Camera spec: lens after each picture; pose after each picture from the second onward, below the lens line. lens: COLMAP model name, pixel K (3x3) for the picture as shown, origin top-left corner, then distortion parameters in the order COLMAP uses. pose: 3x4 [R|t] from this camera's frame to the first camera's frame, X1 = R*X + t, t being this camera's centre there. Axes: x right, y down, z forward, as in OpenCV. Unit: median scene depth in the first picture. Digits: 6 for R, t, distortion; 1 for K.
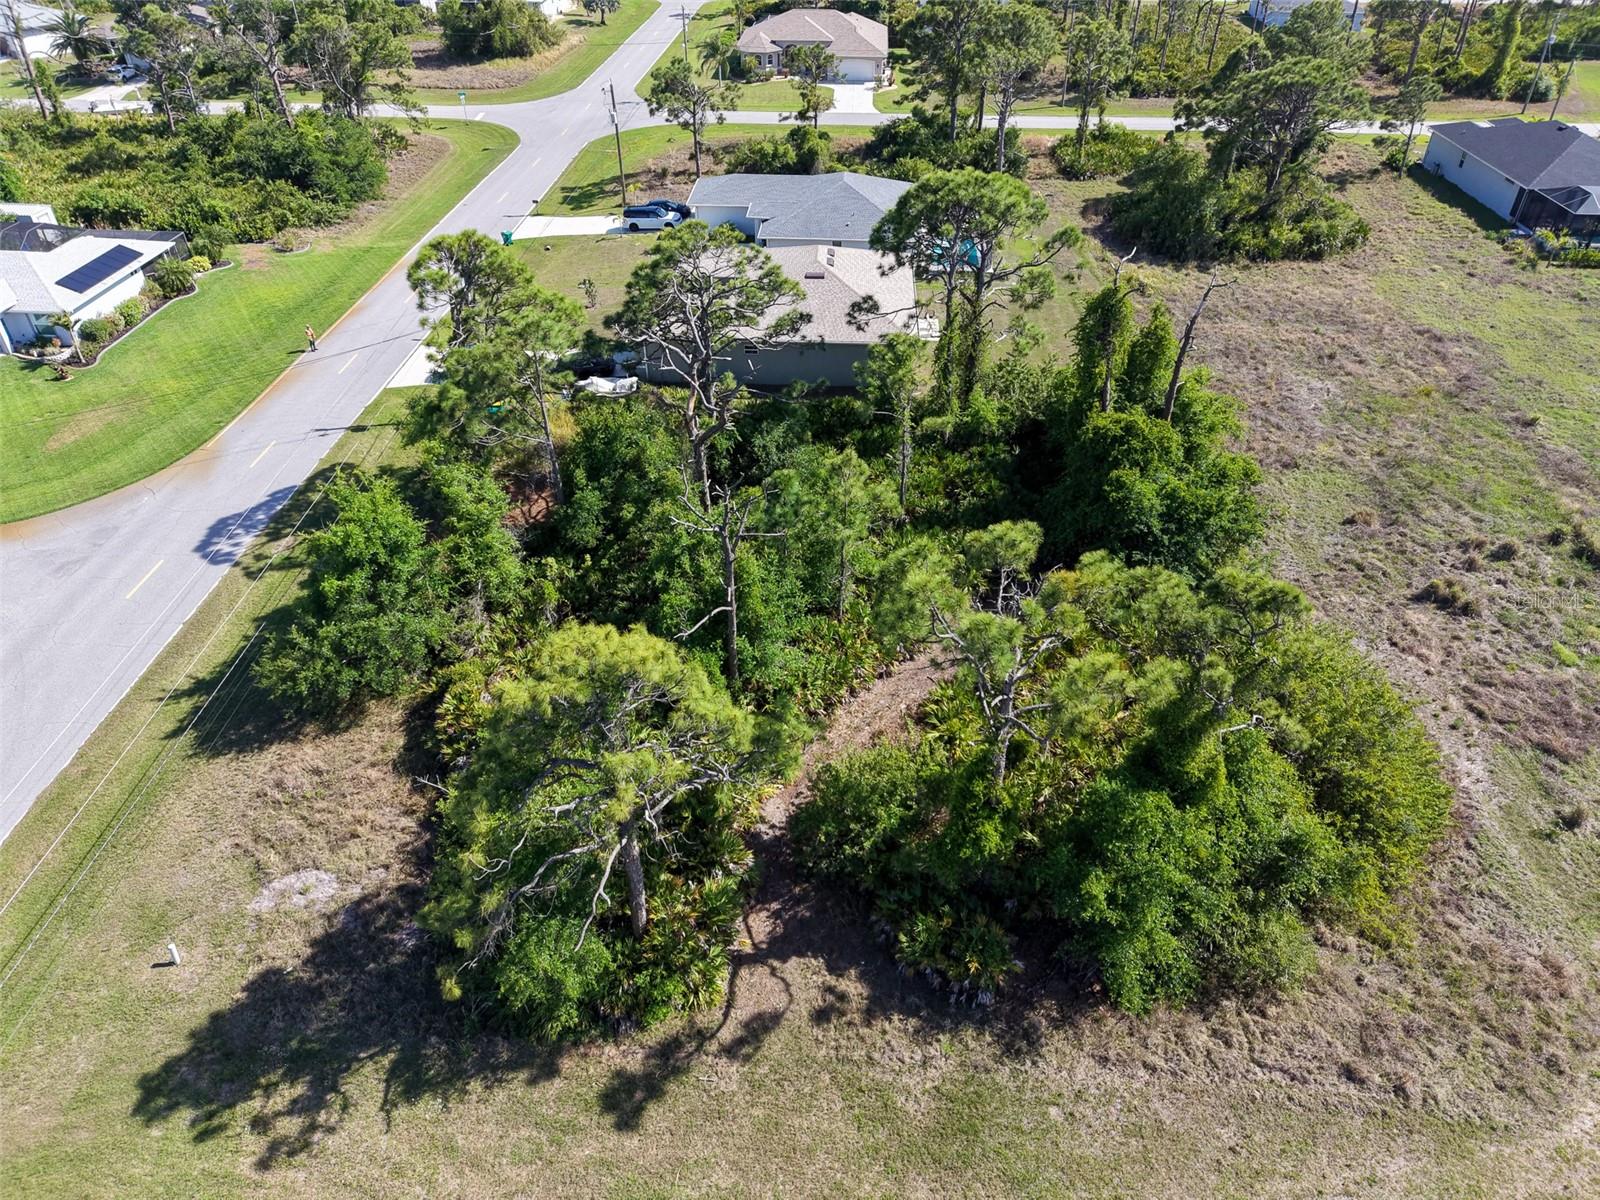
lens RADIAL K [[1091.8, 0, 790.2], [0, 1091.8, 573.6], [0, 0, 1]] dist [0.029374, -0.023062]
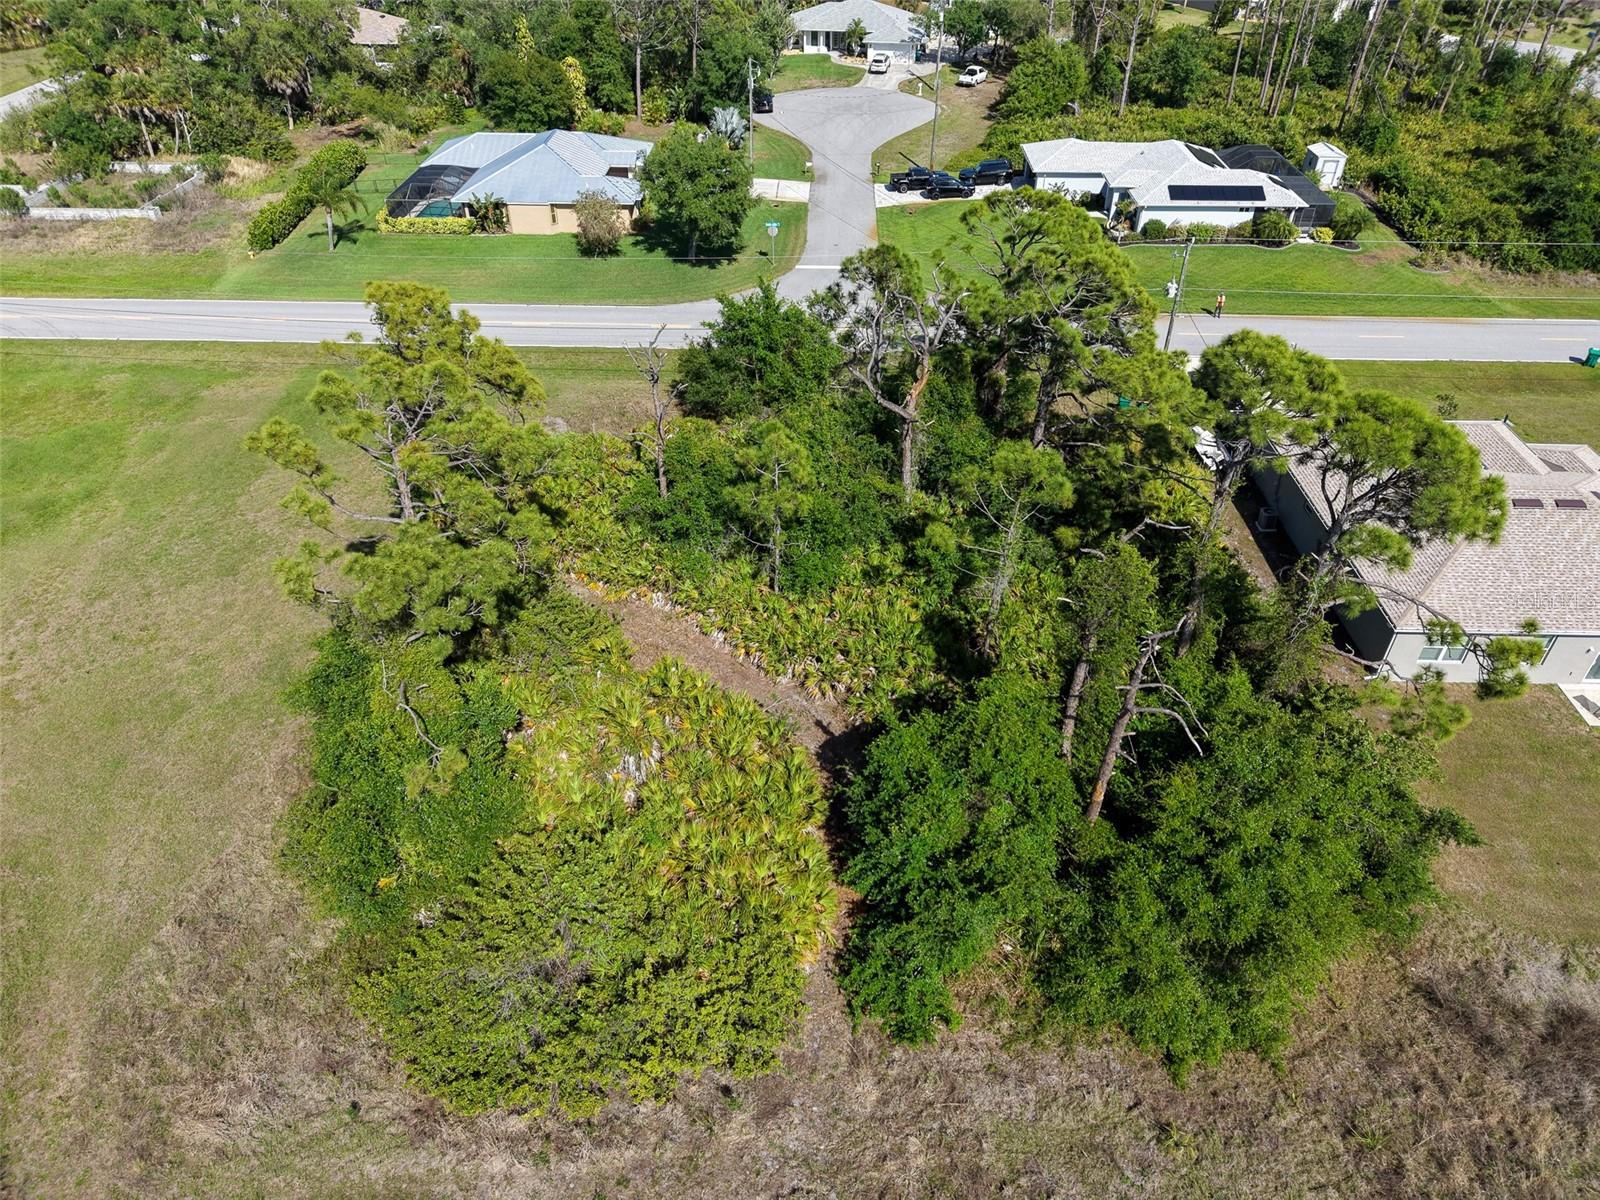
lens RADIAL K [[1120.5, 0, 801.1], [0, 1120.5, 564.9], [0, 0, 1]] dist [0.039754, -0.044762]
pose [[0.022199, 0.571665, -0.820187, 0.604155], [-0.582737, 0.674012, 0.454009, -0.315001], [0.812357, 0.467875, 0.348093, 0.433505]]
